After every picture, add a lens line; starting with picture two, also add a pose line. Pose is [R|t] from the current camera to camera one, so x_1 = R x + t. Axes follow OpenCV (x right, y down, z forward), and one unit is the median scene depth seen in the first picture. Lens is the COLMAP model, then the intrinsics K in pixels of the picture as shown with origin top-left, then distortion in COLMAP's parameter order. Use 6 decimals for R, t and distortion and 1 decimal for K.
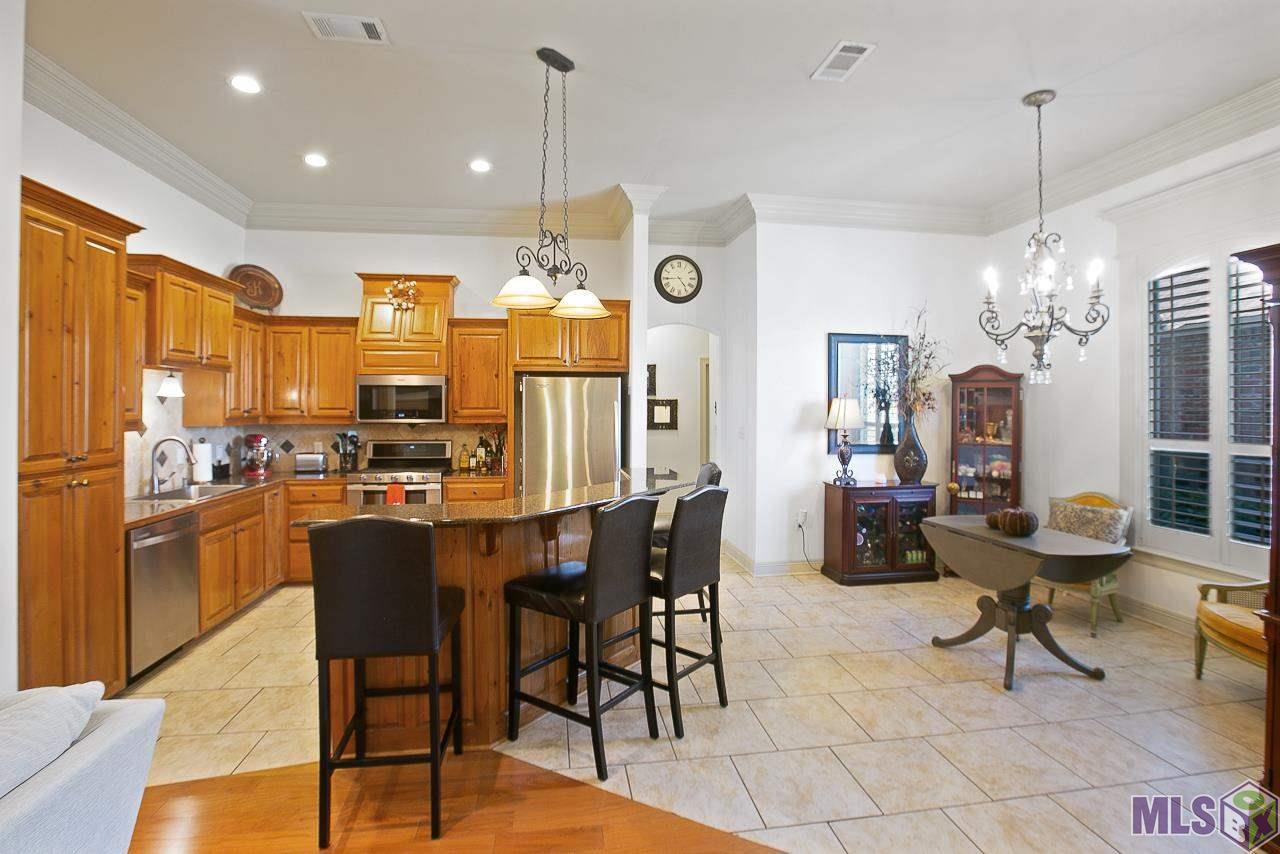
lens RADIAL K [[593.4, 0, 636.6], [0, 593.4, 407.2], [0, 0, 1]] dist [-0.039677, 0.012880]
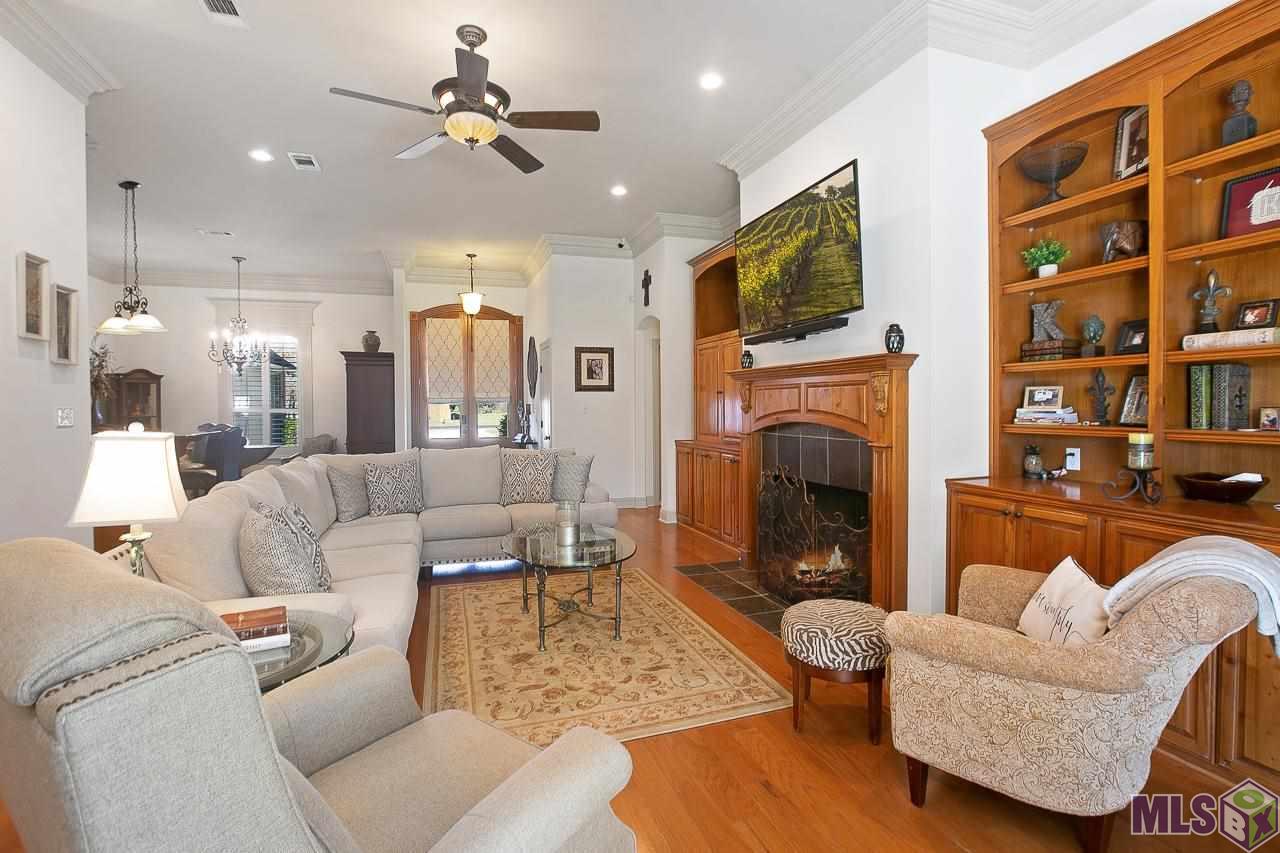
lens RADIAL K [[597.1, 0, 639.2], [0, 597.1, 419.6], [0, 0, 1]] dist [-0.036102, 0.000553]
pose [[-0.182622, -0.021273, 0.982953, -1.344666], [0.008182, 0.999698, 0.023155, 0.045986], [-0.983149, 0.012271, -0.182393, -0.098692]]
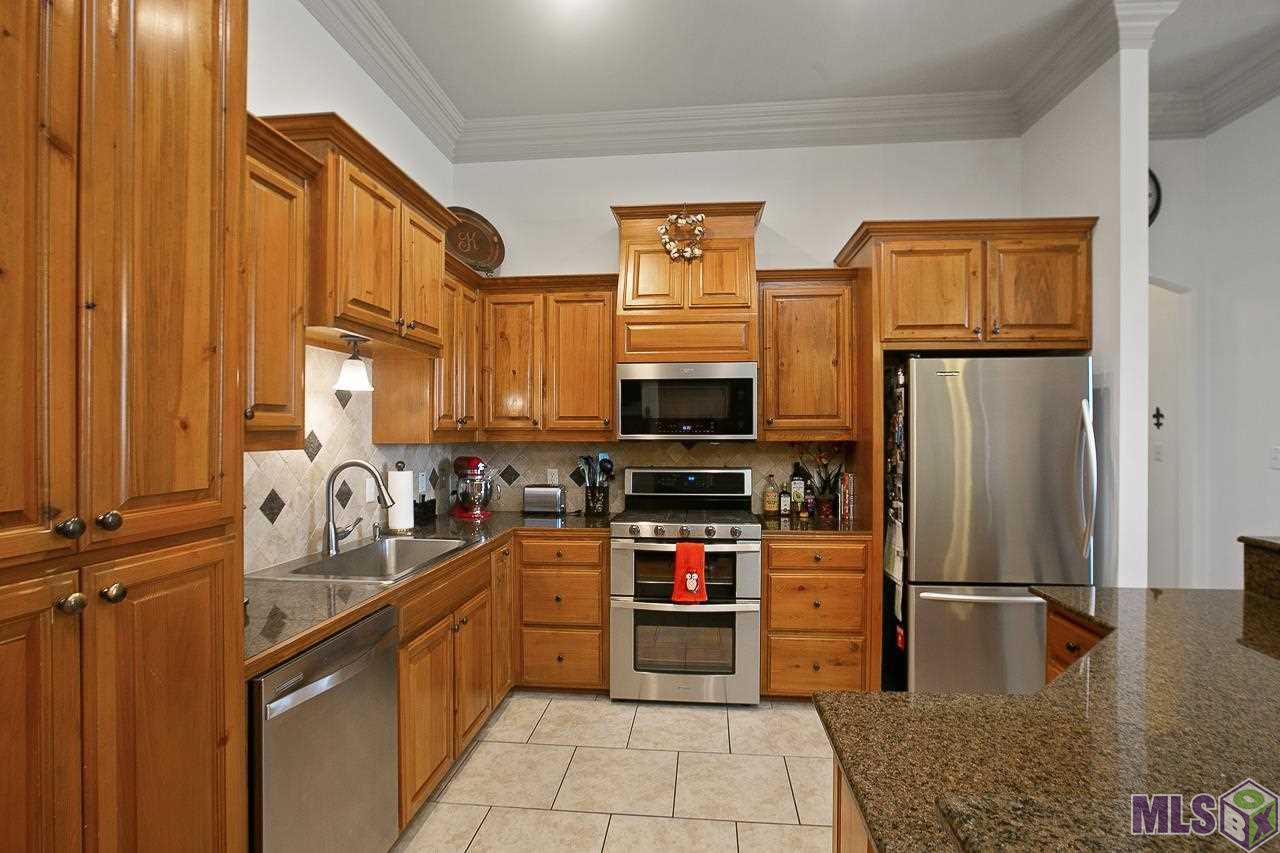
lens RADIAL K [[597.0, 0, 645.8], [0, 597.0, 431.4], [0, 0, 1]] dist [-0.016398, 0.000783]
pose [[0.970944, -0.001743, -0.239301, -0.300283], [0.001758, 0.999998, -0.000151, 0.018405], [0.239301, -0.000274, 0.970945, 0.394192]]
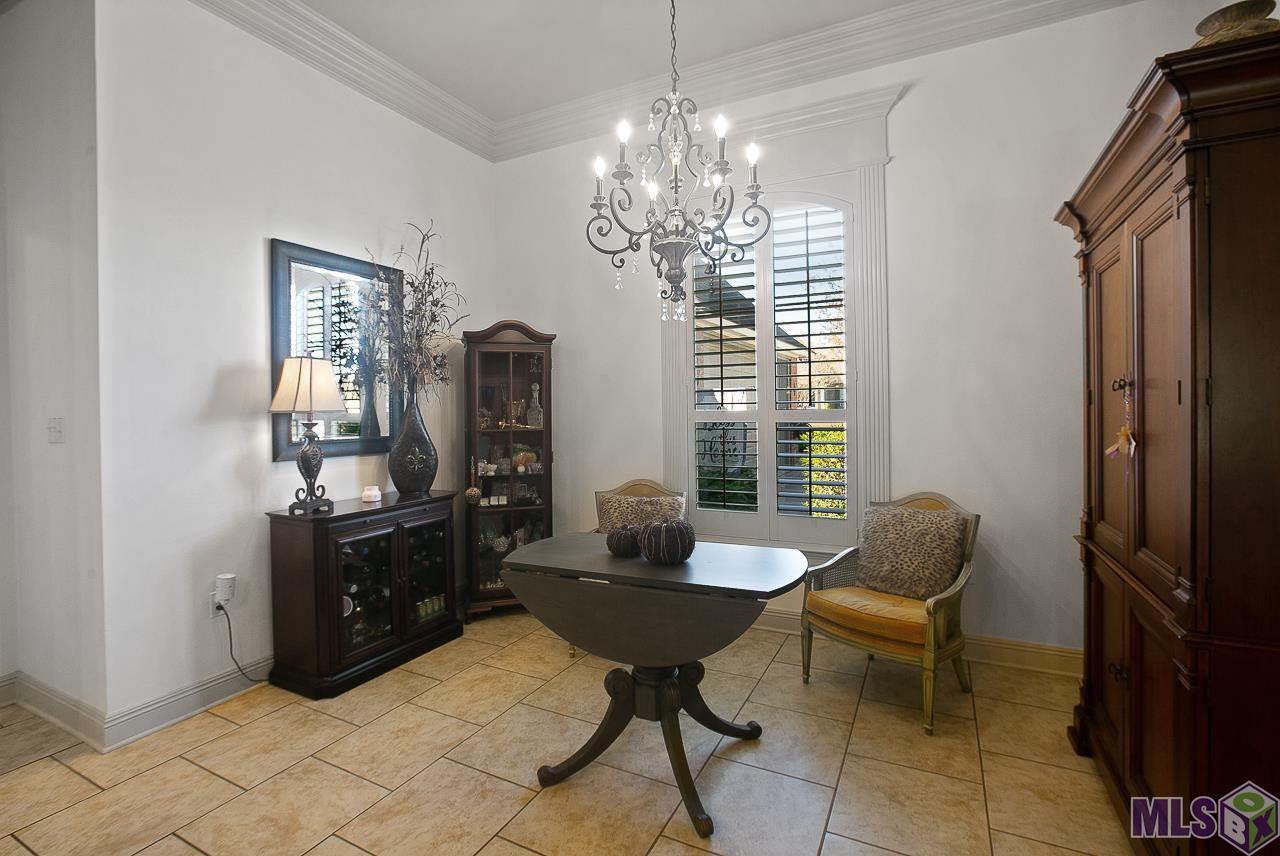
lens RADIAL K [[585.7, 0, 640.8], [0, 585.7, 415.4], [0, 0, 1]] dist [-0.018213, 0.000330]
pose [[0.576738, -0.017955, 0.816732, 0.090960], [0.015101, 0.999822, 0.011316, 0.040229], [-0.816790, 0.005807, 0.576907, 0.460623]]
